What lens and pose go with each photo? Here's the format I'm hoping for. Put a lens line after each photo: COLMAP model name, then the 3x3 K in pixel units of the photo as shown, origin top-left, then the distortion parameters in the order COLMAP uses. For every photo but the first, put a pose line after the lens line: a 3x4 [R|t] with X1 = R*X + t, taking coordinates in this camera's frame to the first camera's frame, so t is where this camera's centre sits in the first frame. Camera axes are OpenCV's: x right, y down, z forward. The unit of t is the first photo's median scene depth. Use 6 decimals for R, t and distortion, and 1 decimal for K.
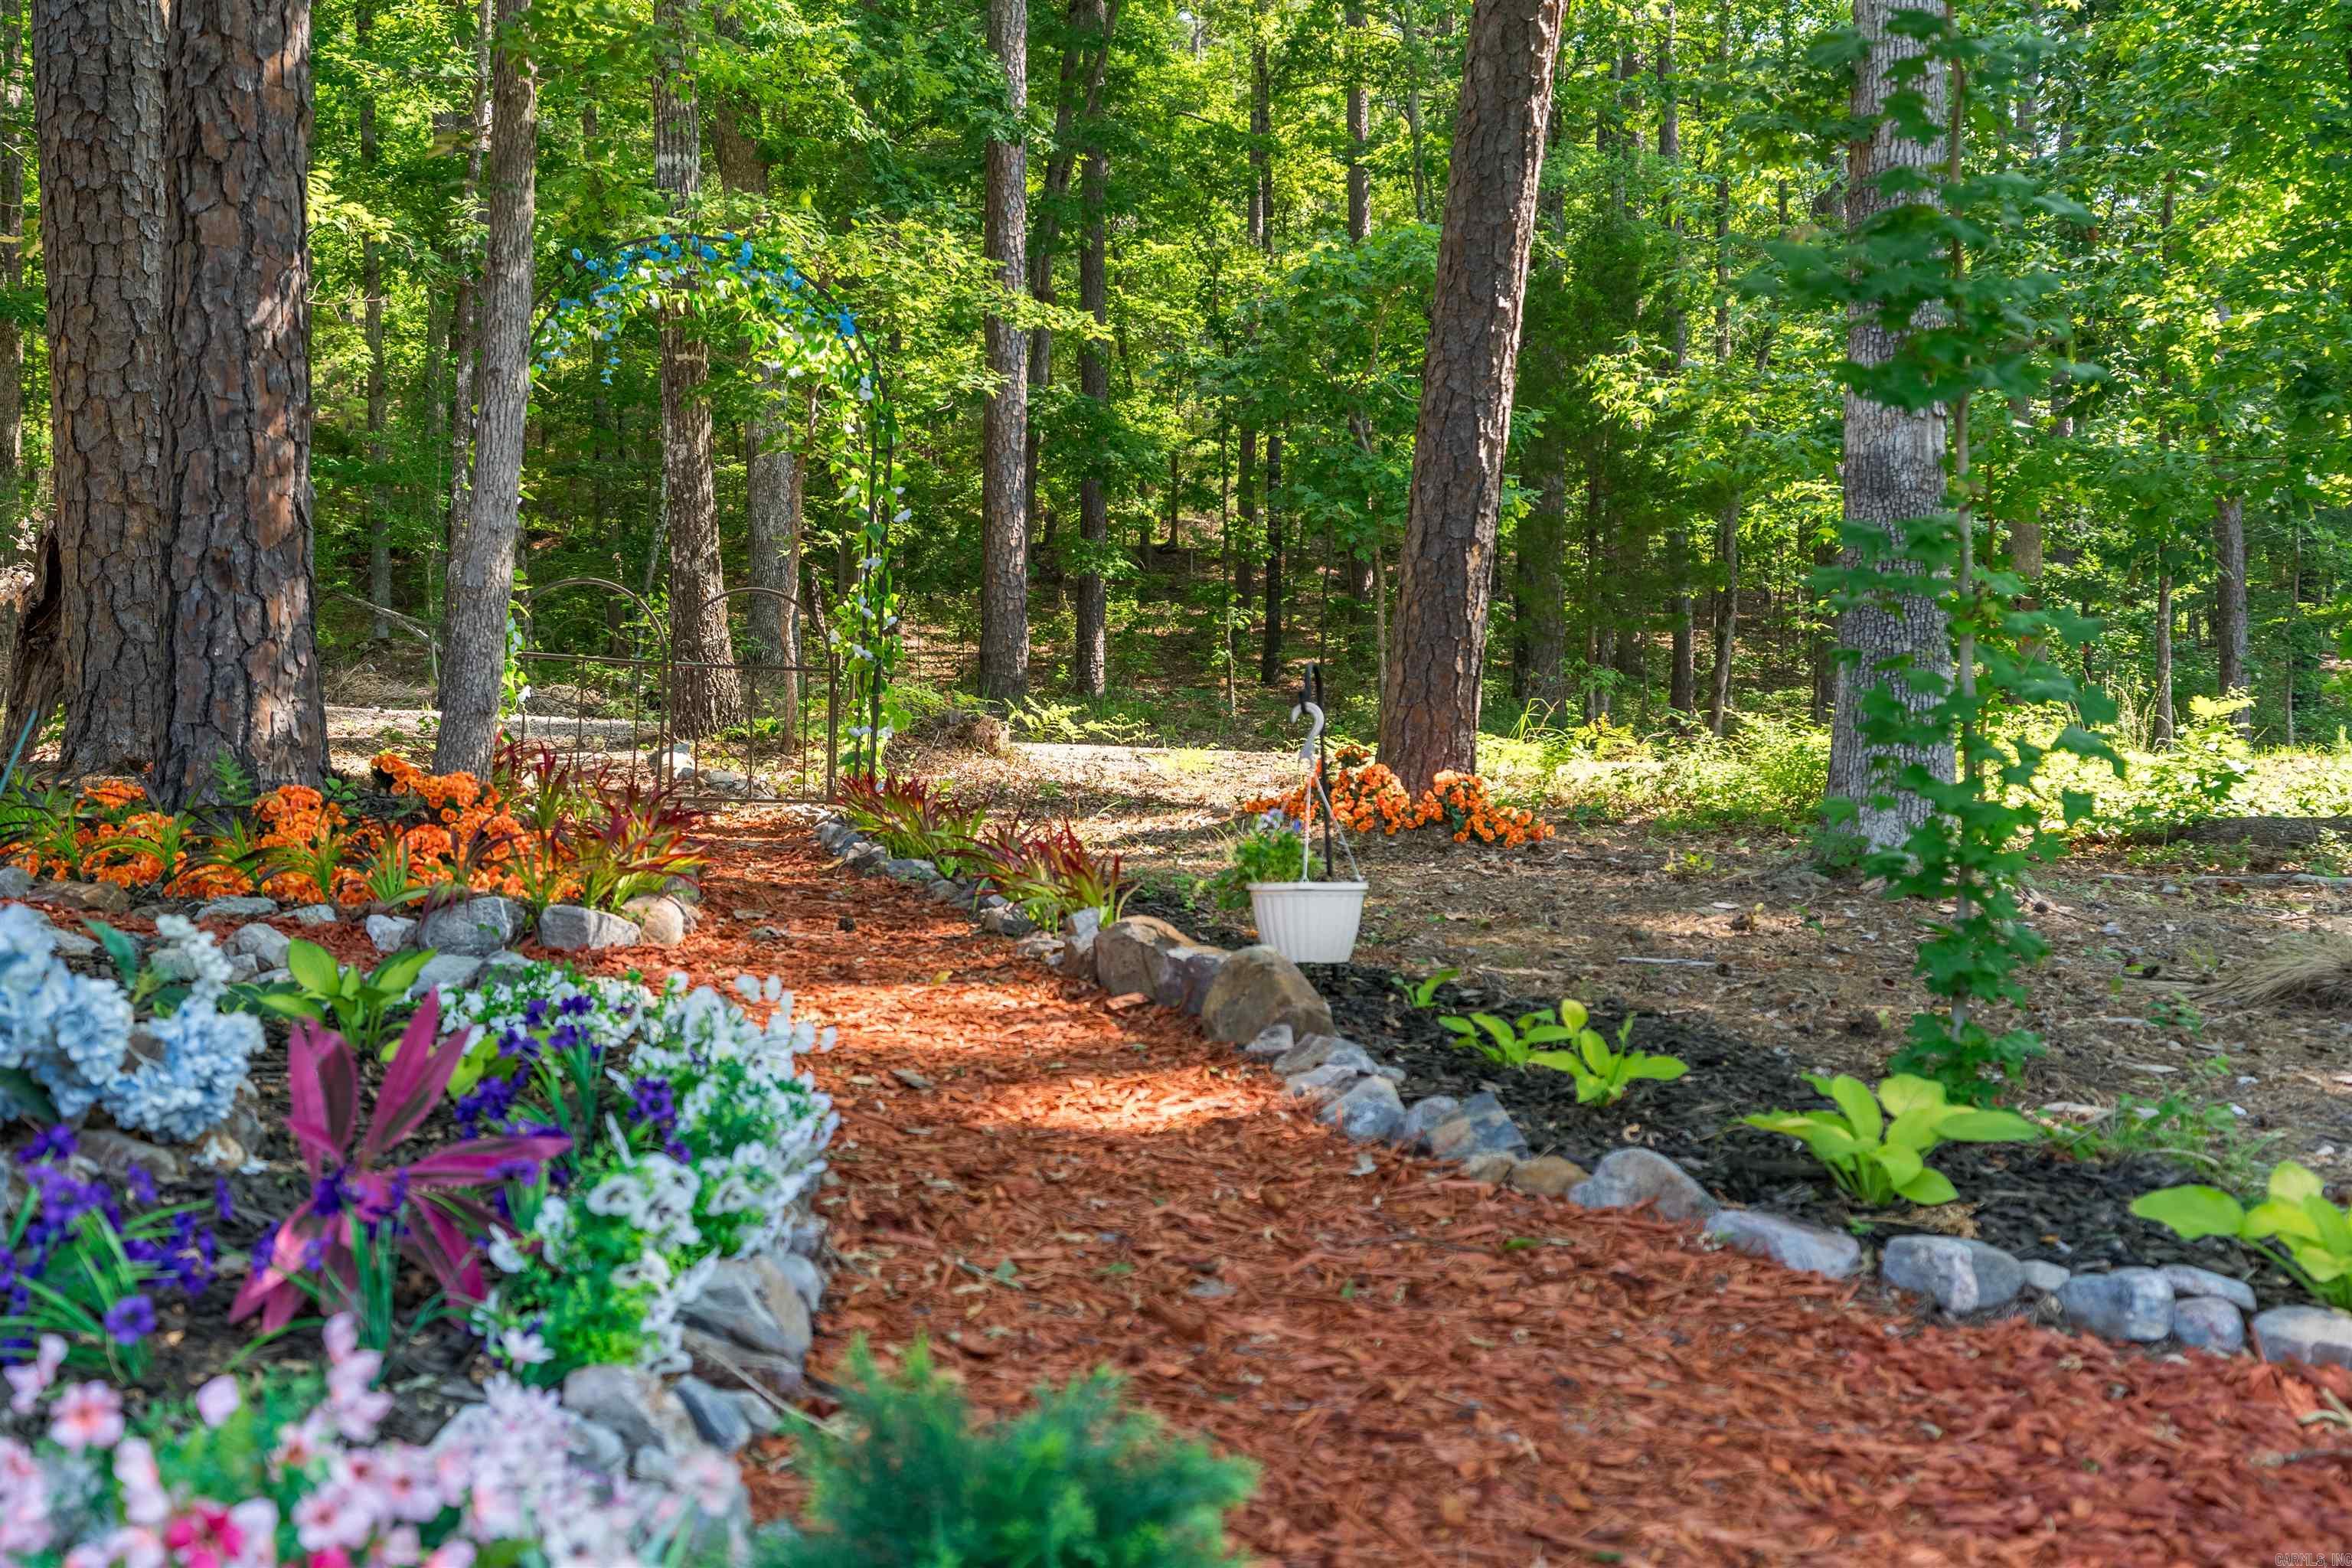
lens RADIAL K [[2389.8, 0, 1108.8], [0, 2389.8, 784.2], [0, 0, 1]] dist [0.022269, -0.018161]
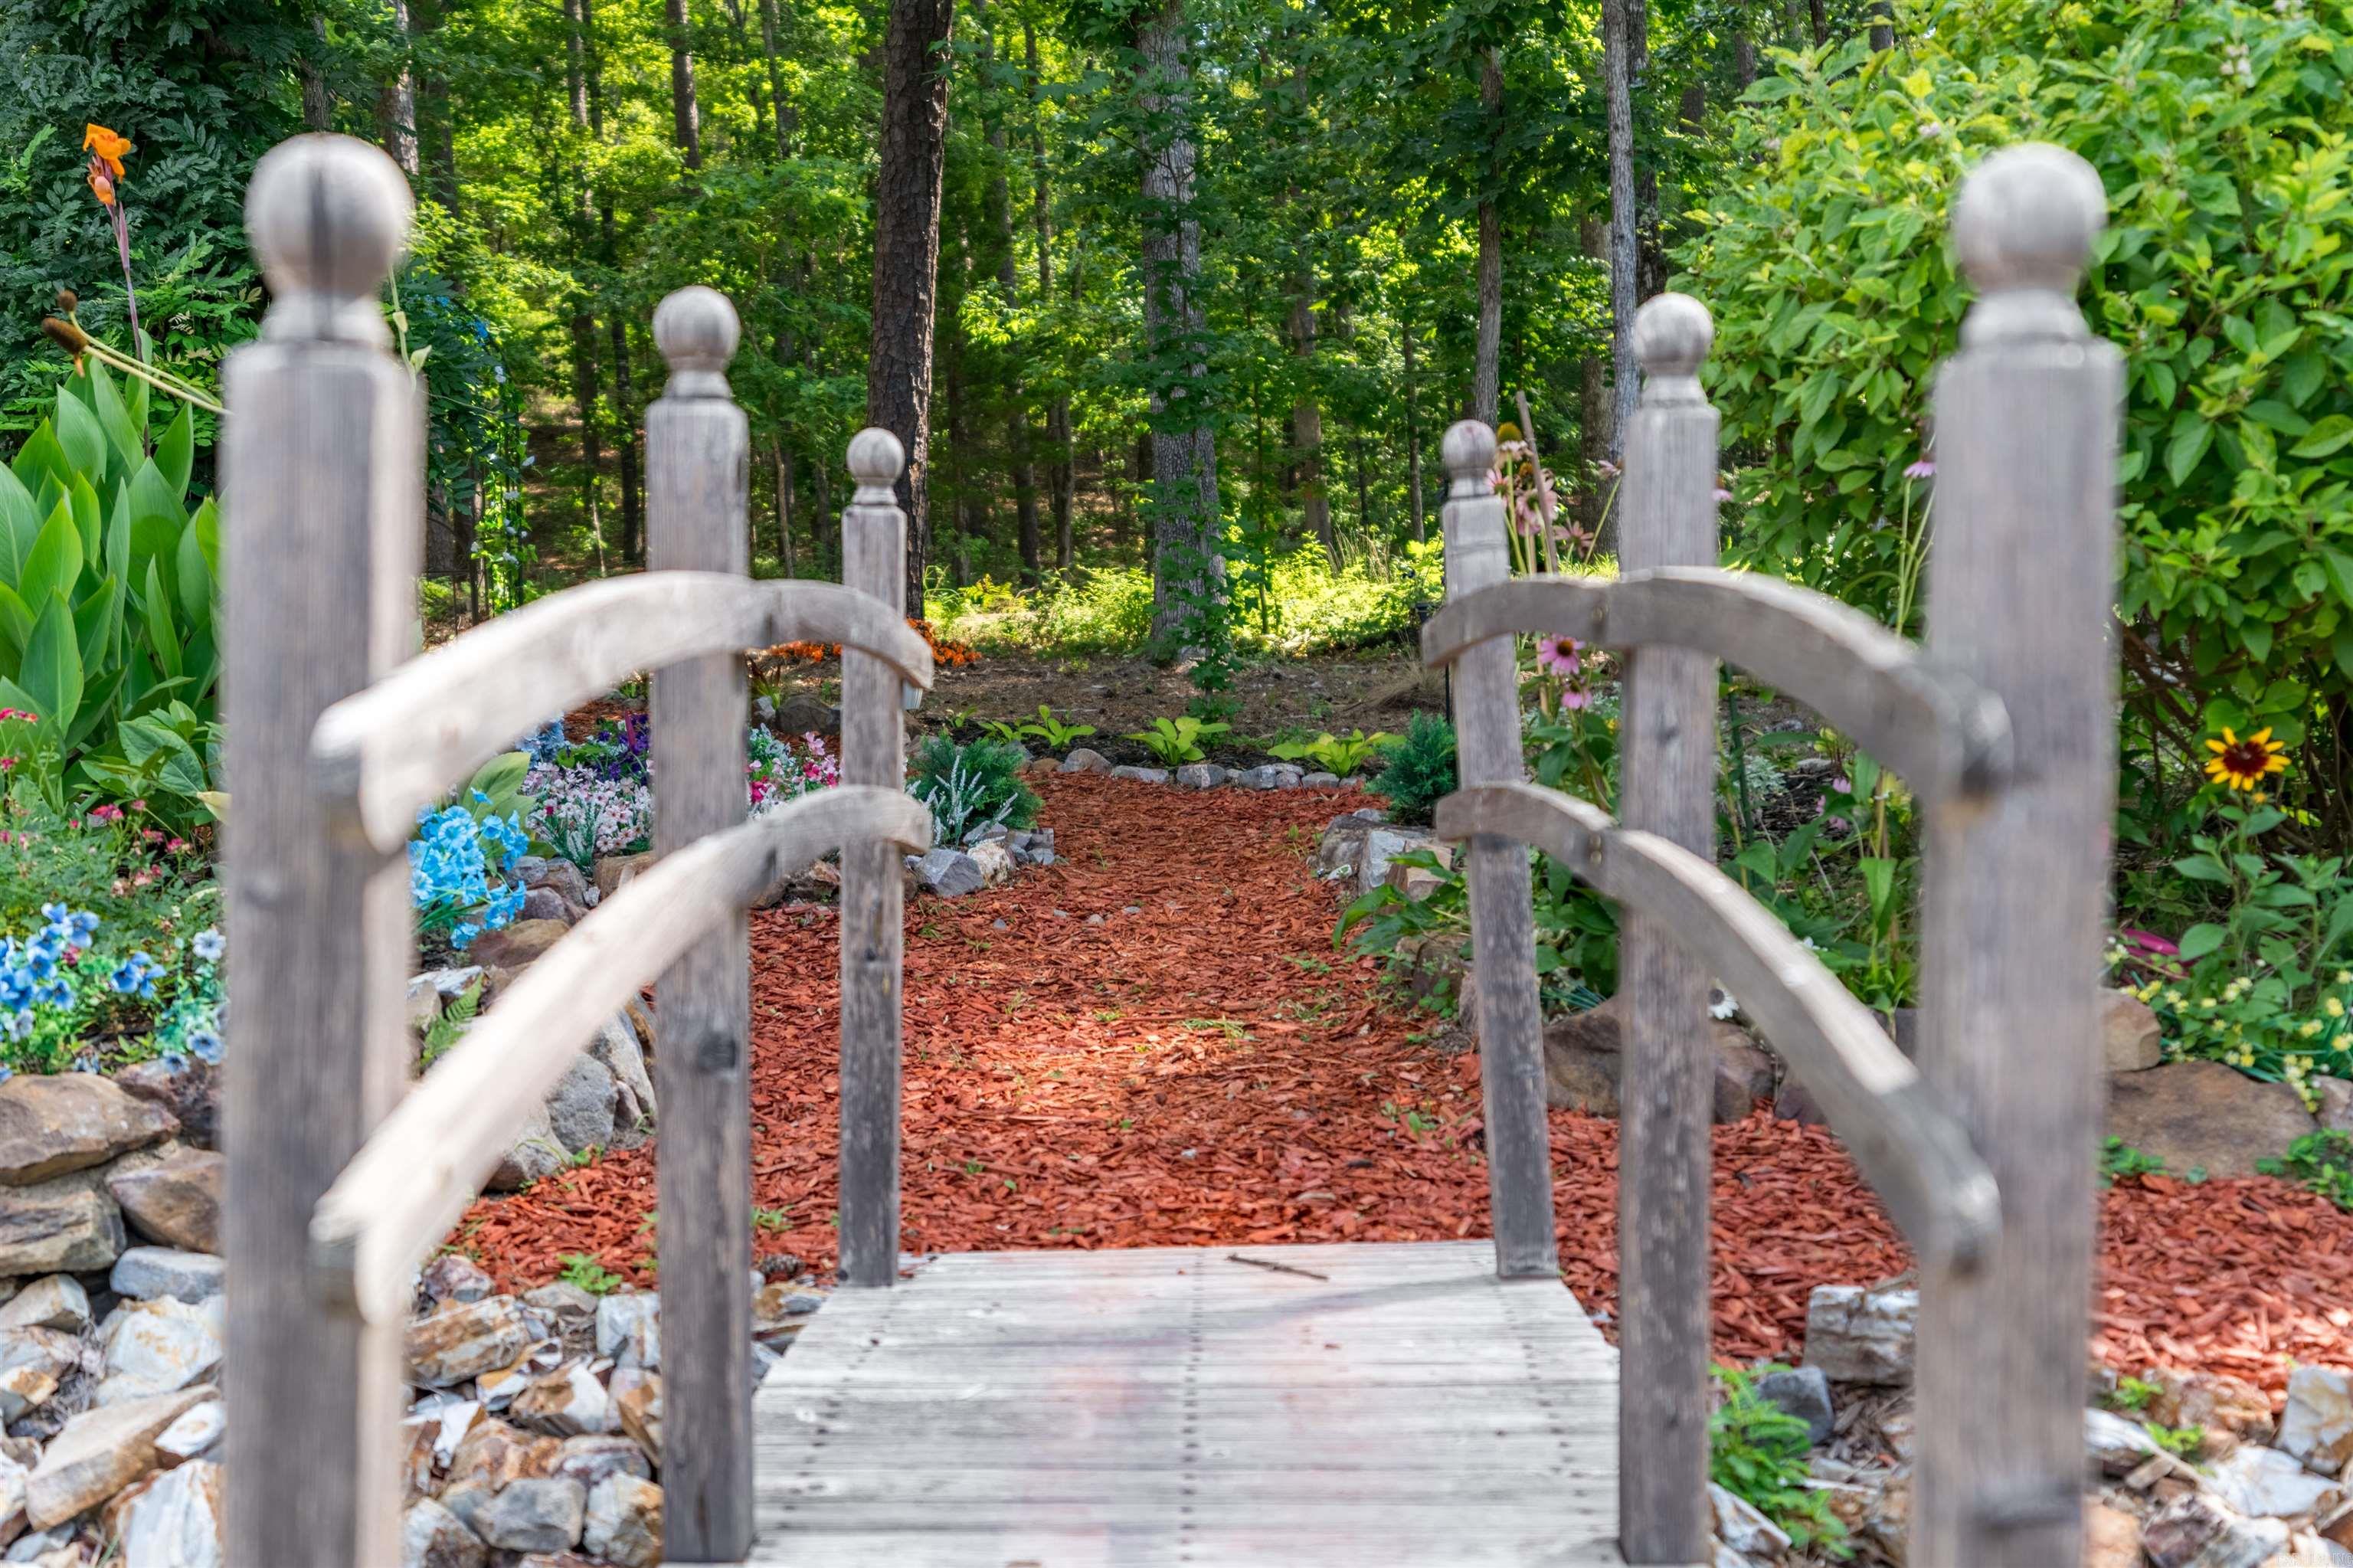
lens RADIAL K [[2351.2, 0, 1176.5], [0, 2351.2, 784.0], [0, 0, 1]] dist [0.002837, -0.000207]
pose [[0.954336, -0.076154, 0.288867, -0.215338], [0.059962, 0.996114, 0.064508, 0.020744], [-0.292657, -0.044241, 0.955194, -0.744588]]
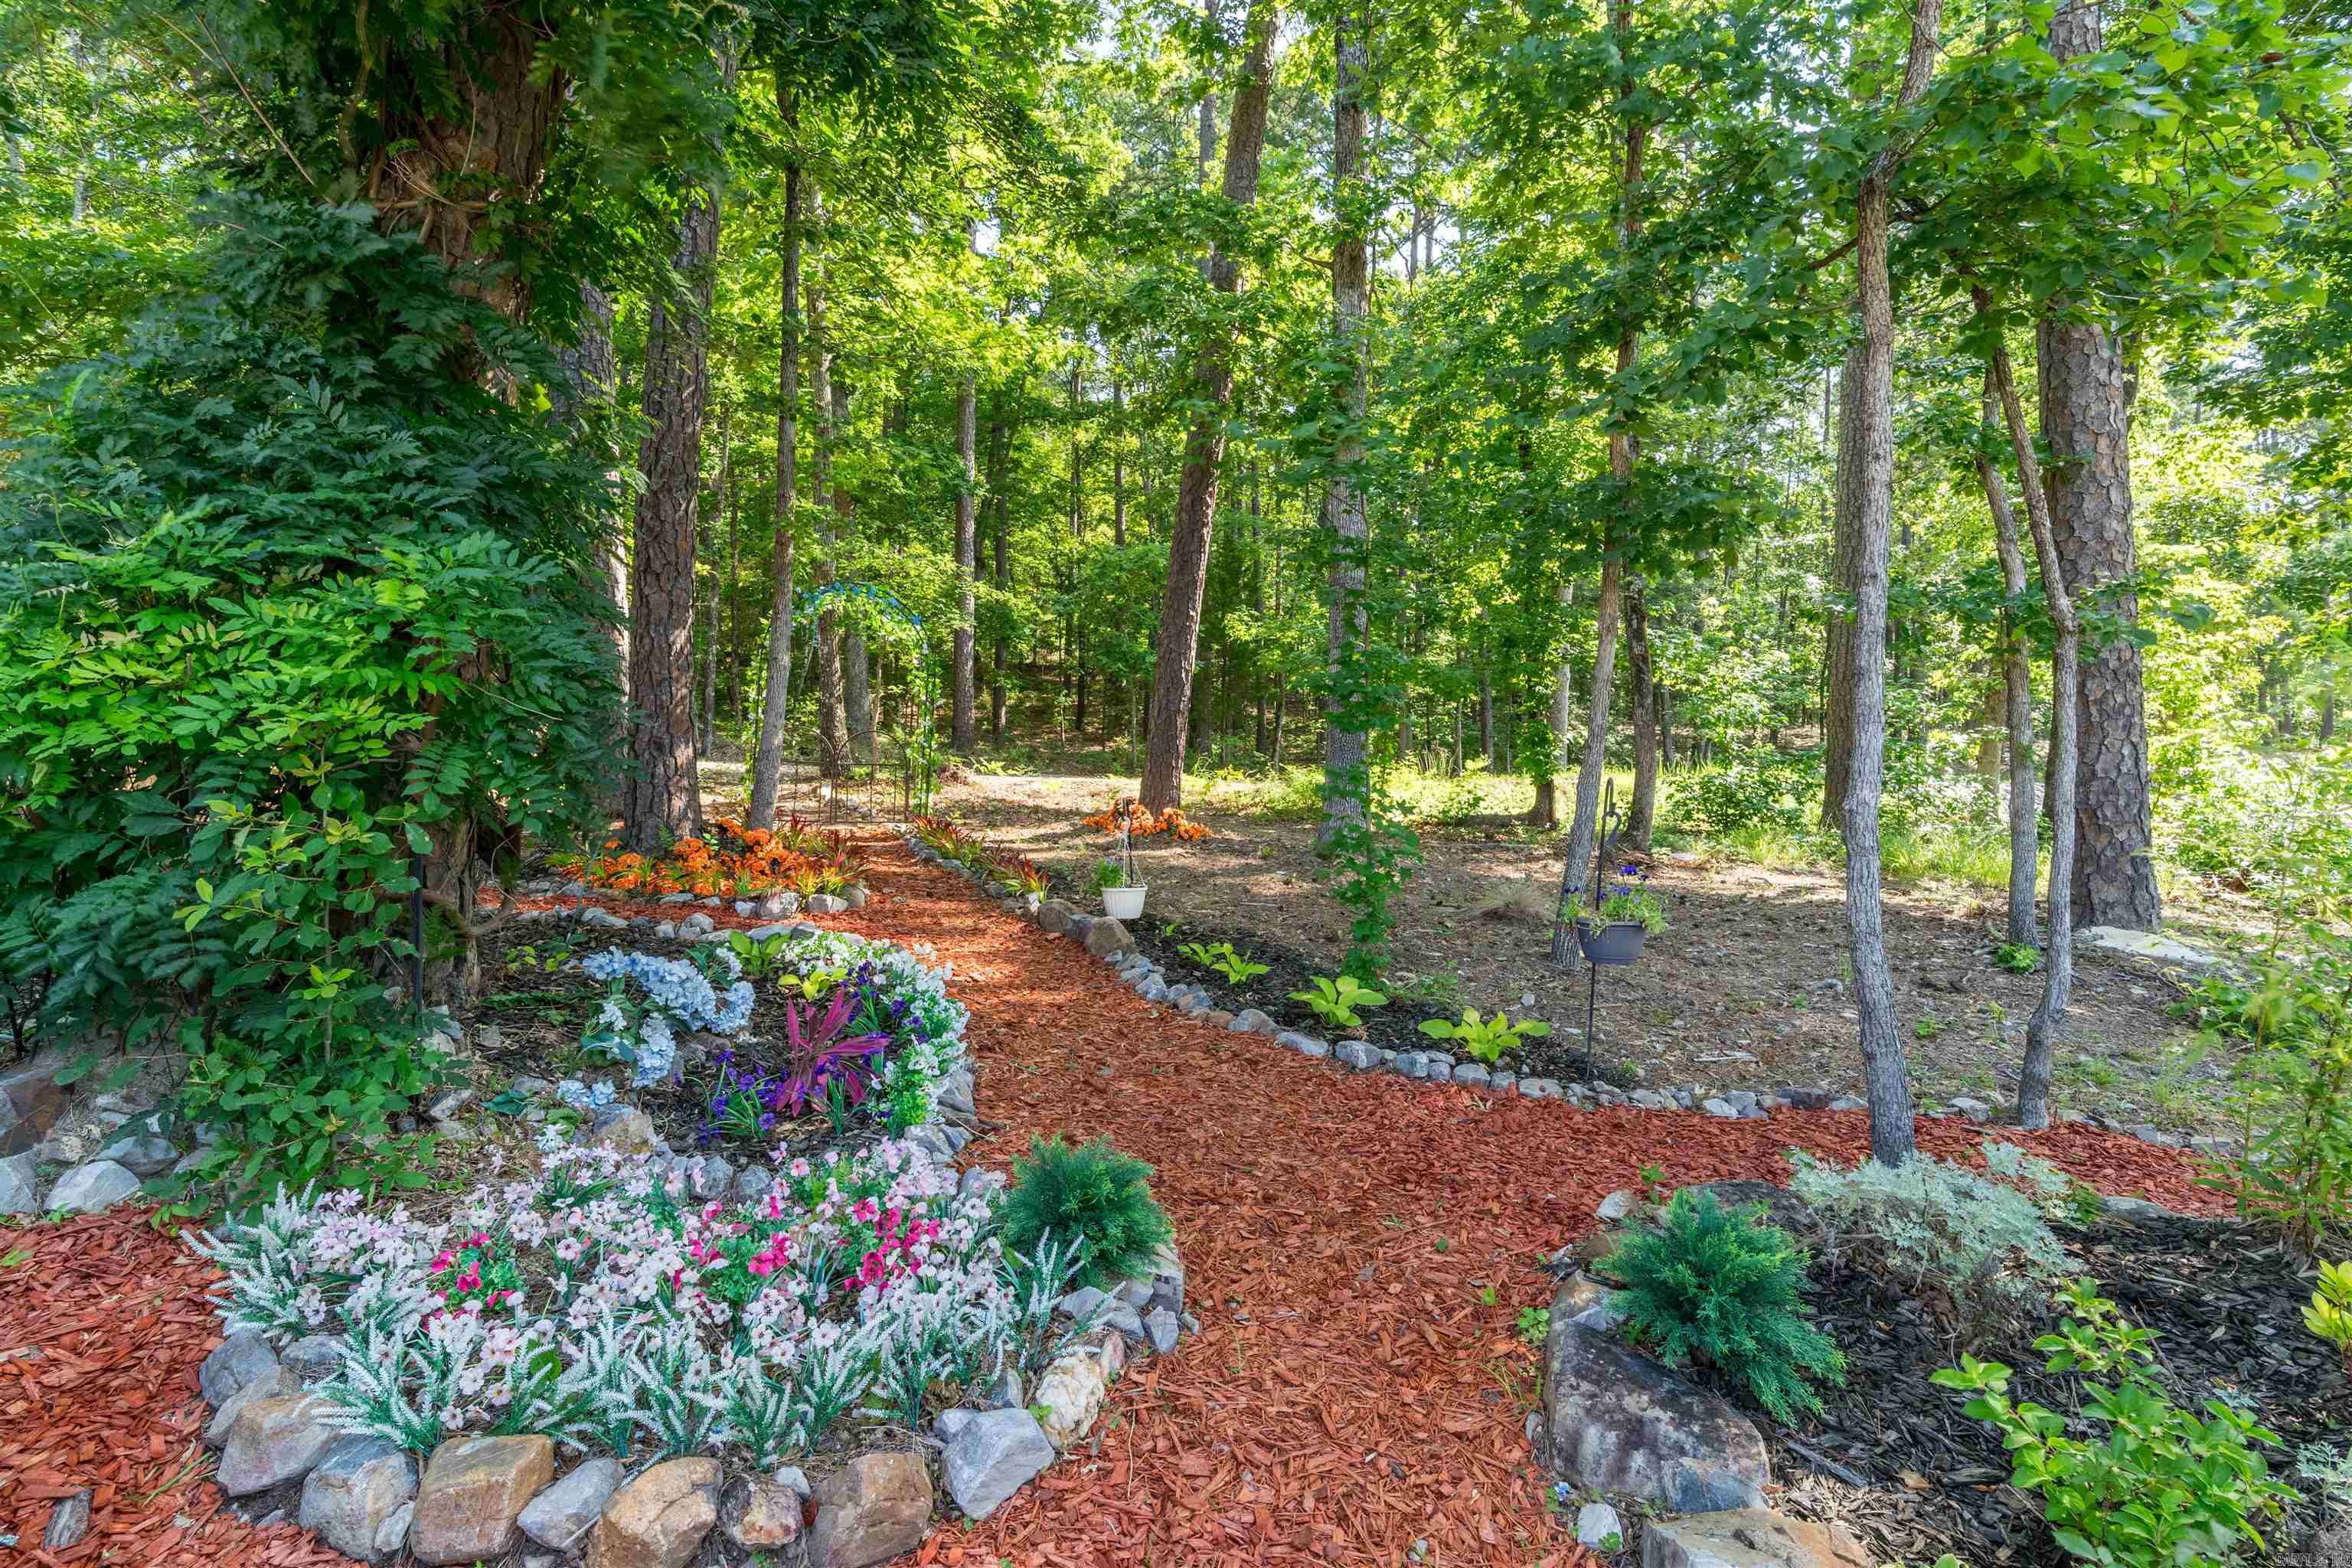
lens RADIAL K [[1085.4, 0, 1173.1], [0, 1085.4, 773.1], [0, 0, 1]] dist [0.000659, 0.000265]
pose [[0.988080, 0.003329, 0.153903, -0.037665], [-0.003343, 0.999994, -0.000171, -0.068299], [-0.153902, -0.000345, 0.988086, -0.134190]]
